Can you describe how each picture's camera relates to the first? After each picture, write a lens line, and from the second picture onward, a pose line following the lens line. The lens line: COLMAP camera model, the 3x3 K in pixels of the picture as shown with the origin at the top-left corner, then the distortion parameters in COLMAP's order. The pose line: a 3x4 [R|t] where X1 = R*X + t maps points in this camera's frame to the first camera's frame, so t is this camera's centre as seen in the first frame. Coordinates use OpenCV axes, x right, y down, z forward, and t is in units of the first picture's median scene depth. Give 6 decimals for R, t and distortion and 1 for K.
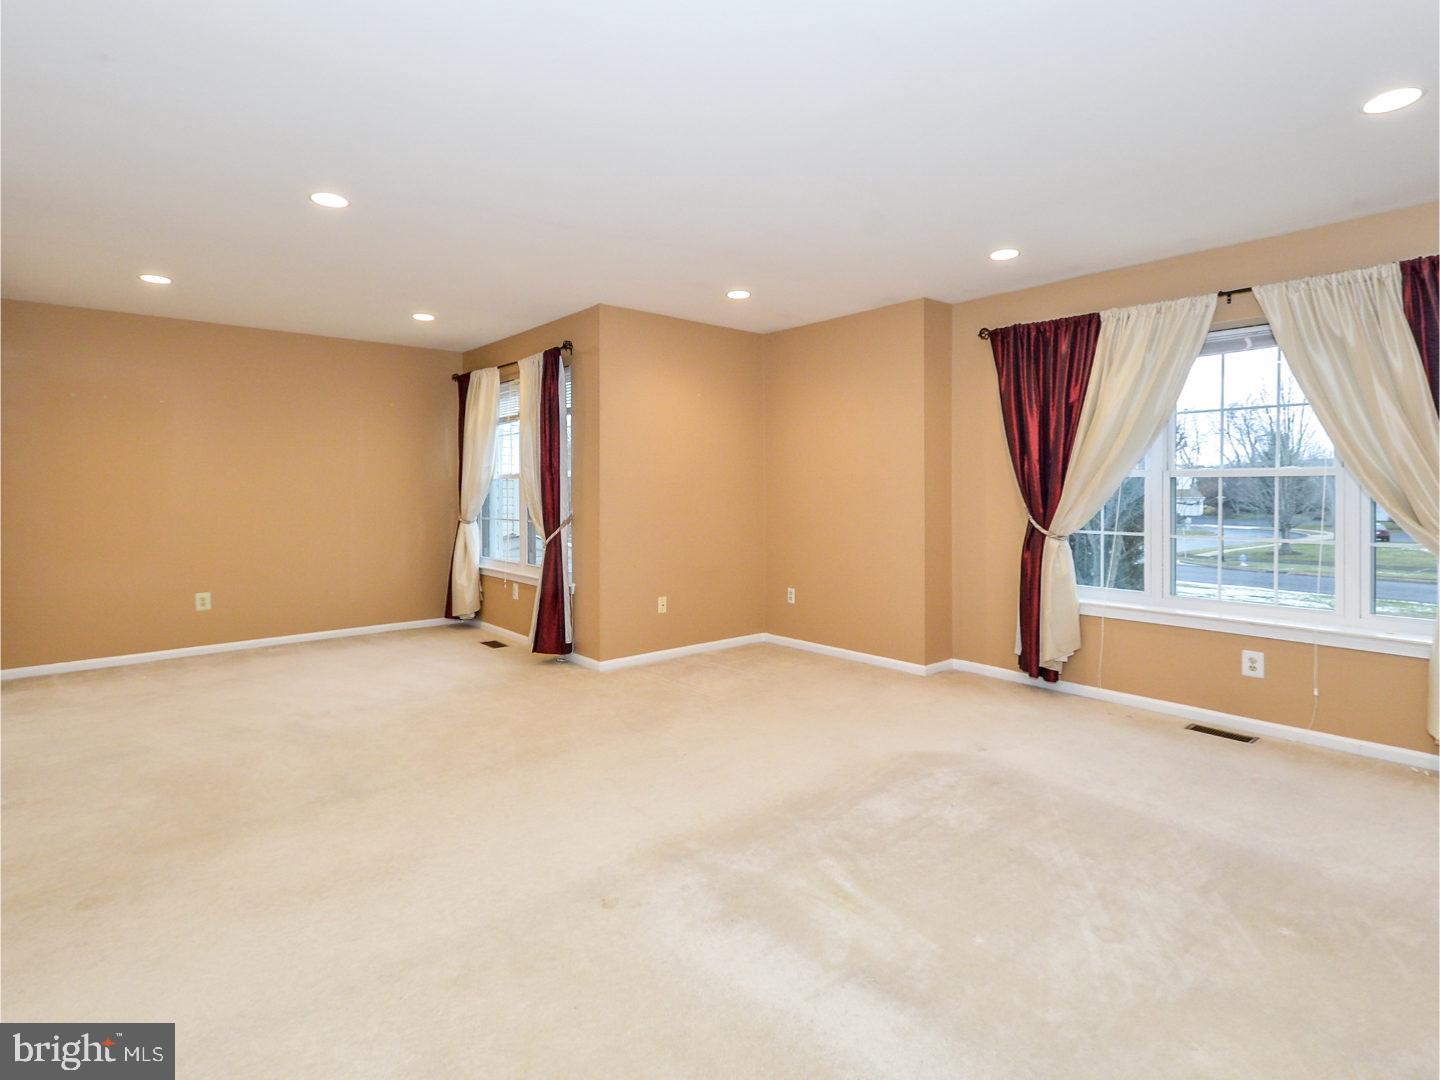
lens RADIAL K [[769.8, 0, 719.6], [0, 769.8, 511.9], [0, 0, 1]] dist [0.001986, -0.000566]
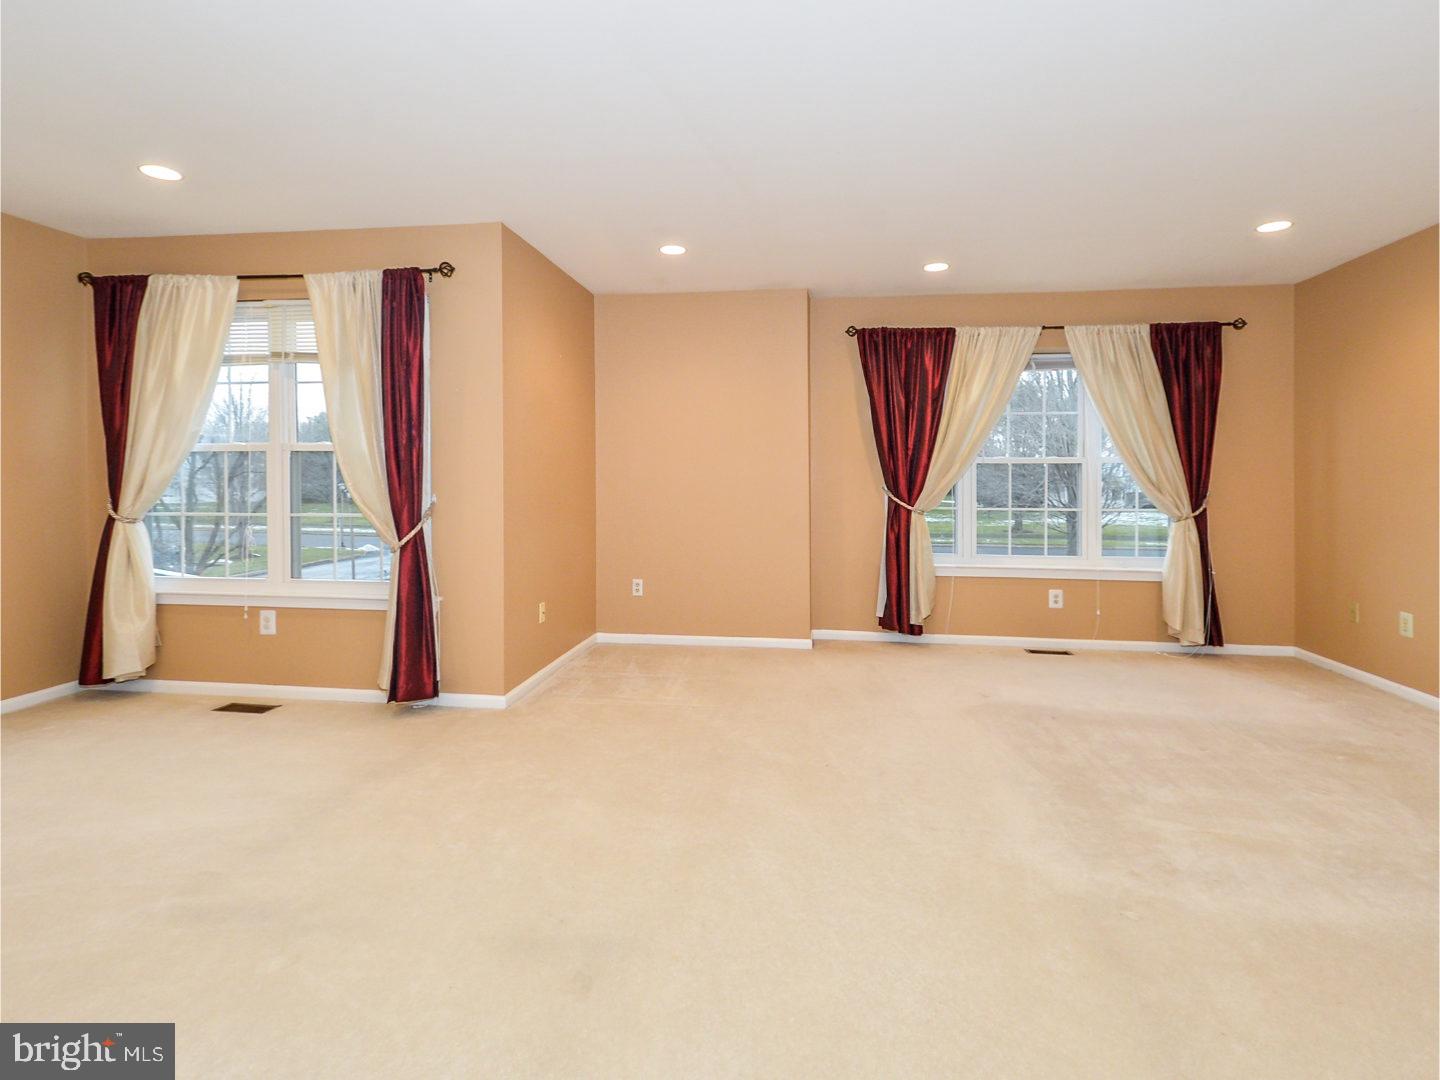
lens RADIAL K [[751.8, 0, 717.9], [0, 751.8, 496.3], [0, 0, 1]] dist [0.005900, 0.000097]
pose [[0.733949, -0.013879, 0.679063, -0.556742], [0.016738, 0.999857, 0.002345, 0.000363], [-0.678999, 0.009645, 0.734076, 0.350252]]
